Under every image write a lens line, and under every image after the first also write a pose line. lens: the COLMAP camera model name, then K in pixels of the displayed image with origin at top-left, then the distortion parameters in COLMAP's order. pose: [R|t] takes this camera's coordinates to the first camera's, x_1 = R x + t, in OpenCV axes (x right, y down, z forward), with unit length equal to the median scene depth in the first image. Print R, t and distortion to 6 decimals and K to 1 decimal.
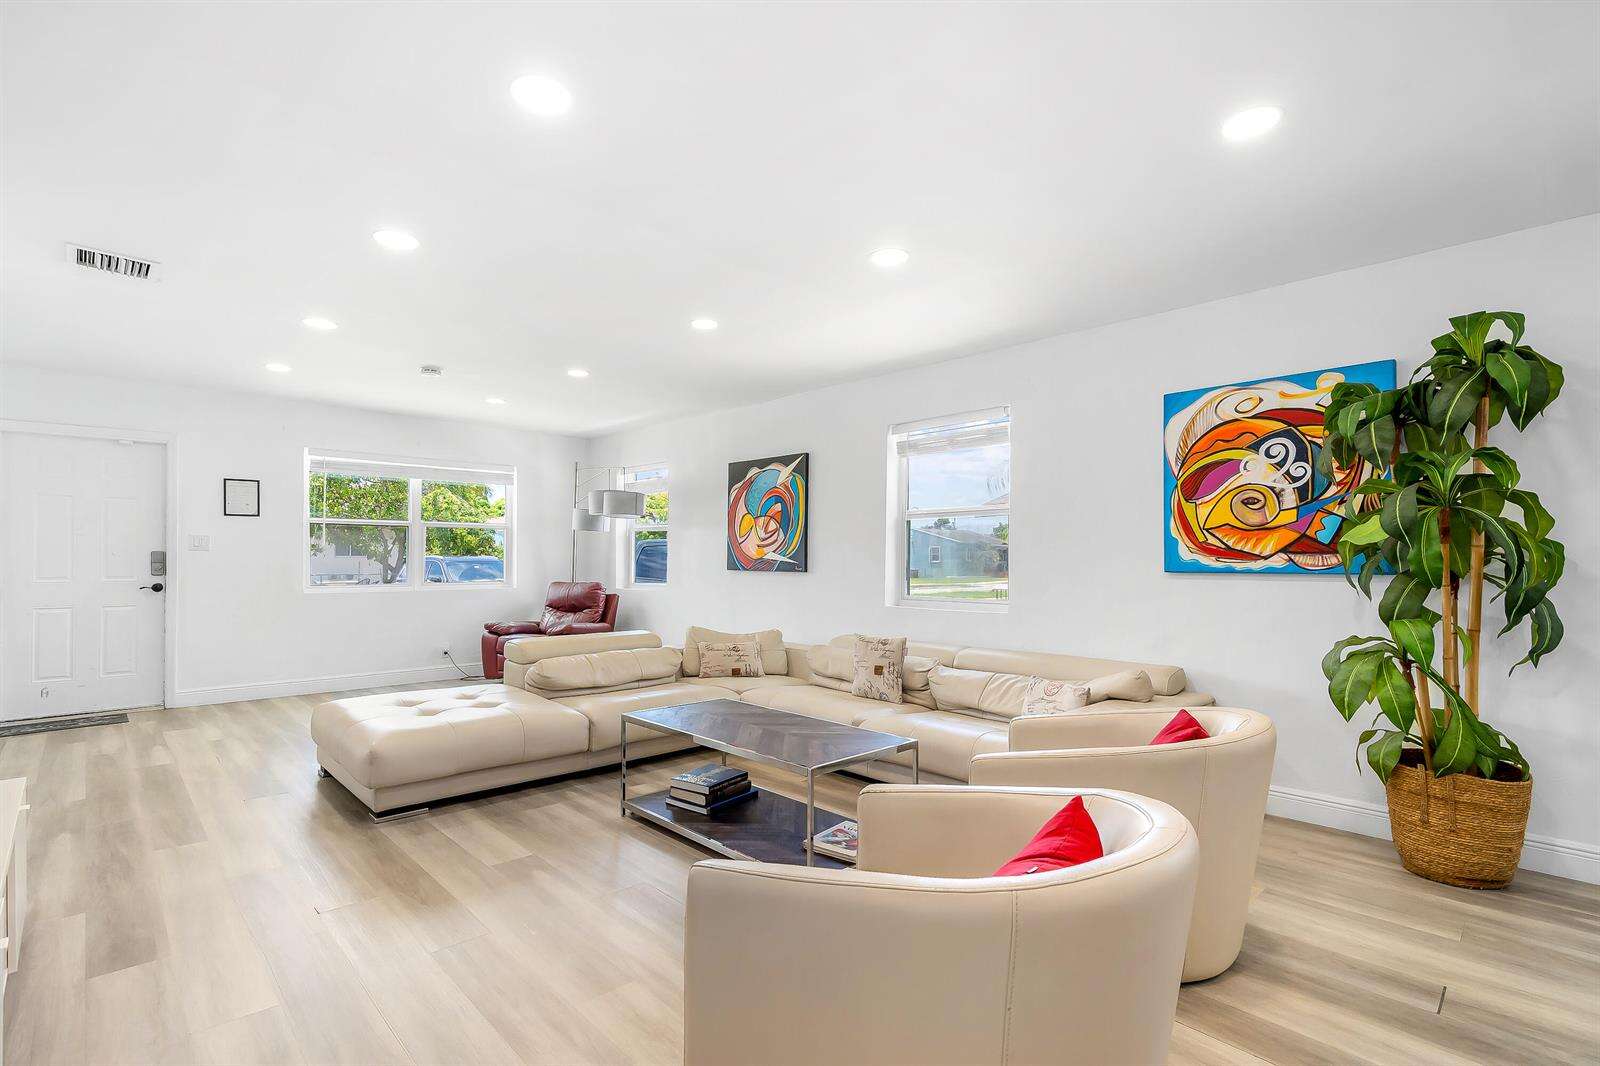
lens RADIAL K [[760.9, 0, 794.3], [0, 760.9, 542.6], [0, 0, 1]] dist [-0.011768, 0.000432]
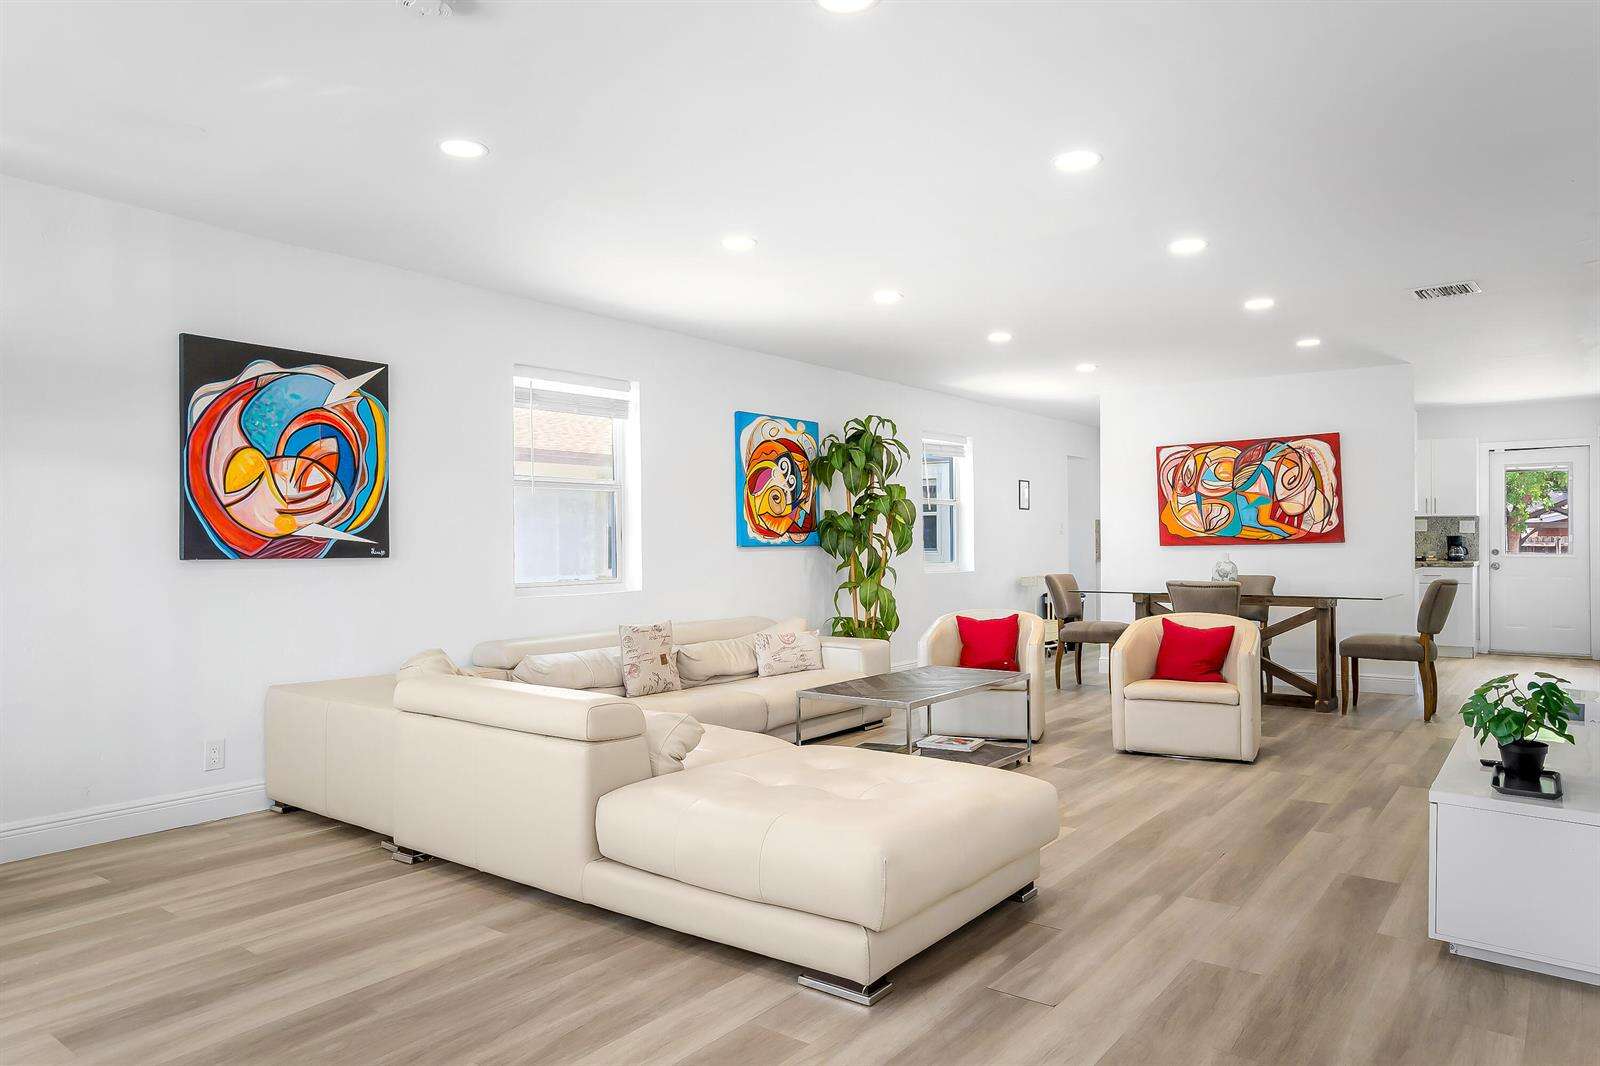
lens RADIAL K [[1038.2, 0, 800.0], [0, 1038.2, 533.0], [0, 0, 1]] dist [-0.000578, -0.000357]
pose [[-0.175428, 0.004342, 0.984483, -1.329947], [-0.020428, 0.999759, -0.008049, 0.028355], [-0.984280, -0.021524, -0.175297, 1.239631]]
